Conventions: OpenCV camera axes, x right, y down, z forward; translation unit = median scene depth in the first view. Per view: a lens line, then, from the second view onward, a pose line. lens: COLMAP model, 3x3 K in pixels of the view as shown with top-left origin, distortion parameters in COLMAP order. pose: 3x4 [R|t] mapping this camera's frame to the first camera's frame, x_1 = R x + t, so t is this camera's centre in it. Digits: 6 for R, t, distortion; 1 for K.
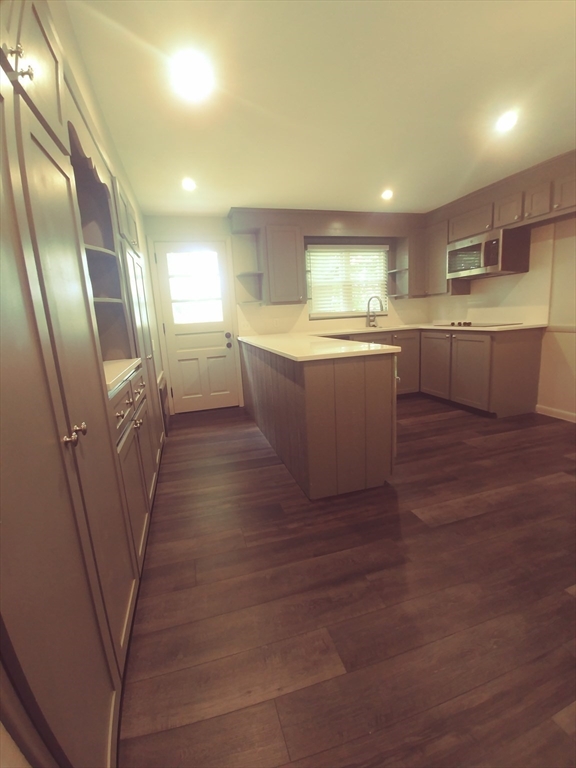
lens RADIAL K [[348.1, 0, 288.0], [0, 348.1, 384.0], [0, 0, 1]] dist [-0.016758, 0.000078]
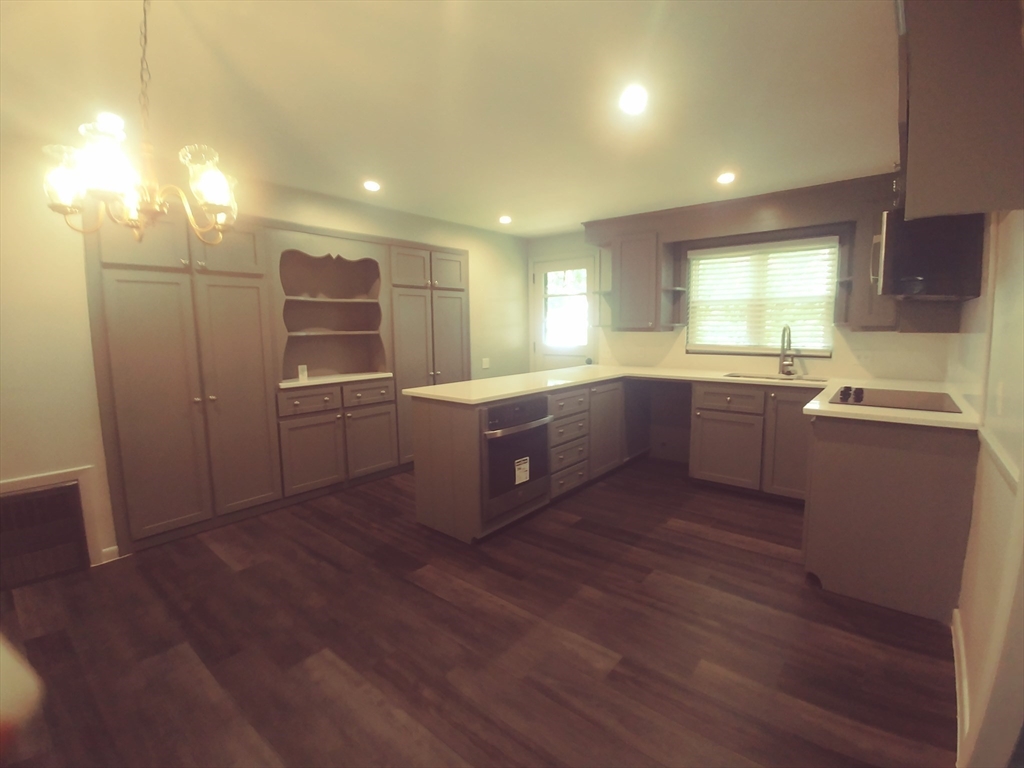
lens RADIAL K [[464.1, 0, 512.0], [0, 464.1, 384.0], [0, 0, 1]] dist [-0.016758, 0.000078]
pose [[0.553949, 0.154713, -0.818049, 0.761496], [-0.181415, 0.981402, 0.062760, -0.134744], [0.812545, 0.113641, 0.571714, 0.197162]]
